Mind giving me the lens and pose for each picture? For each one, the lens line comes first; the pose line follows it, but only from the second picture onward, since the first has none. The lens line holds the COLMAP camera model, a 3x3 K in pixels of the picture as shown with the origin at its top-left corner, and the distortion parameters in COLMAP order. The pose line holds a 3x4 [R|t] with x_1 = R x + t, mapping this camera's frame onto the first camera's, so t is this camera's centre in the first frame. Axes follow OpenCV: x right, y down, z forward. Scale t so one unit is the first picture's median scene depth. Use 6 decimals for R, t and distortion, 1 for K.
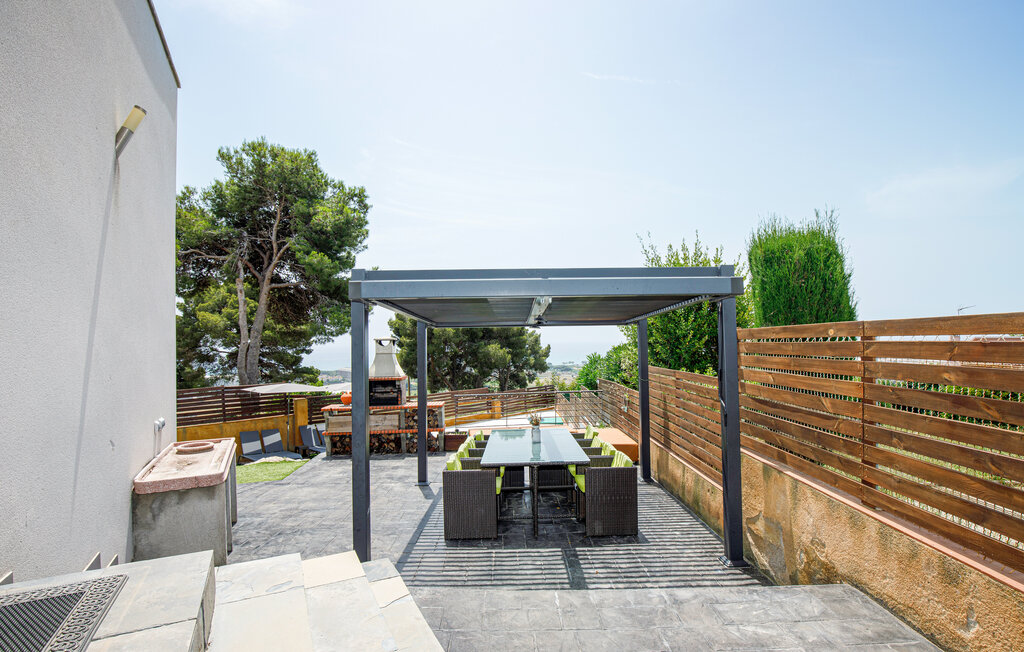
lens RADIAL K [[482.3, 0, 512.0], [0, 482.3, 326.0], [0, 0, 1]] dist [-0.026137, 0.000158]
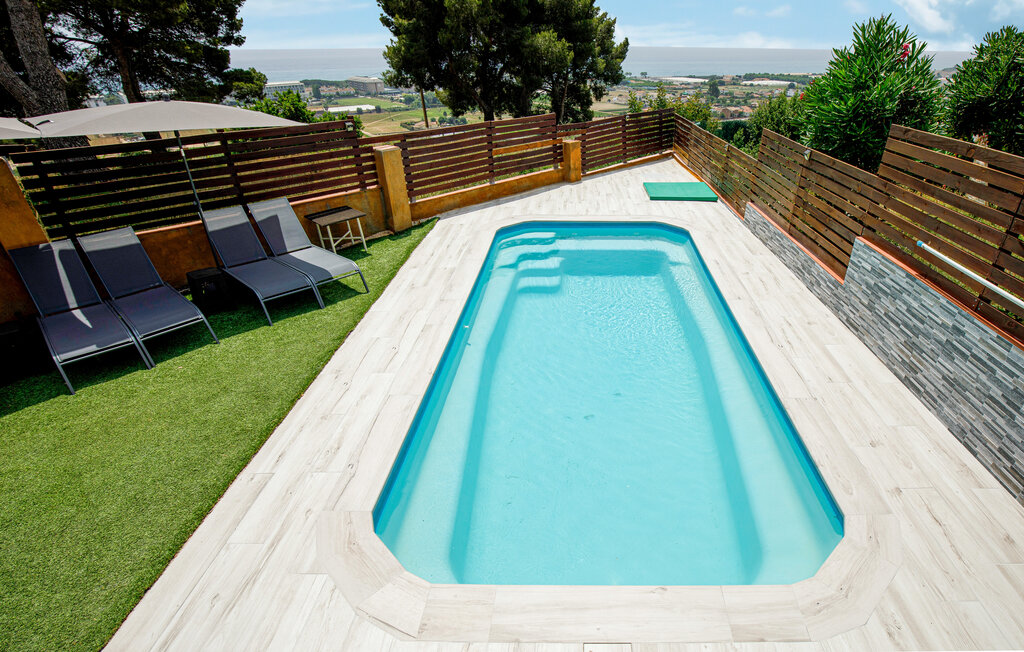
lens RADIAL K [[507.5, 0, 590.2], [0, 507.5, 355.8], [0, 0, 1]] dist [-0.030769, -0.000180]
pose [[0.998207, -0.008032, 0.059320, -0.040705], [-0.026221, 0.832163, 0.553911, 0.046946], [-0.053813, -0.554473, 0.830460, 0.411038]]
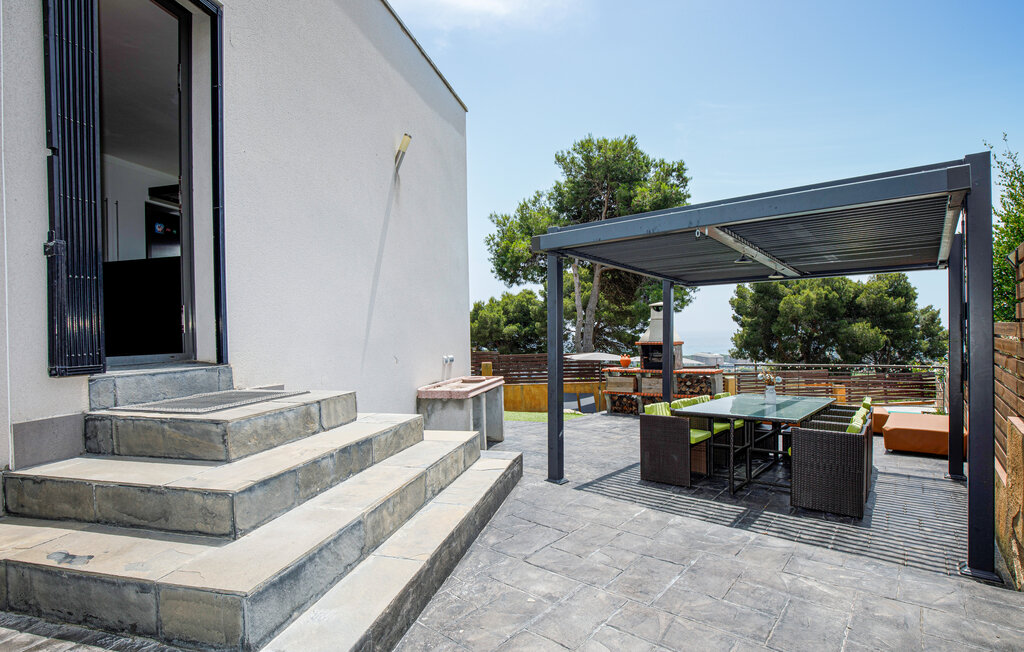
lens RADIAL K [[492.4, 0, 512.0], [0, 492.4, 326.0], [0, 0, 1]] dist [-0.028386, 0.000216]
pose [[0.764197, -0.004201, -0.644970, 0.068860], [0.025285, 0.999405, 0.023449, 0.016475], [0.644488, -0.034228, 0.763848, 0.003405]]
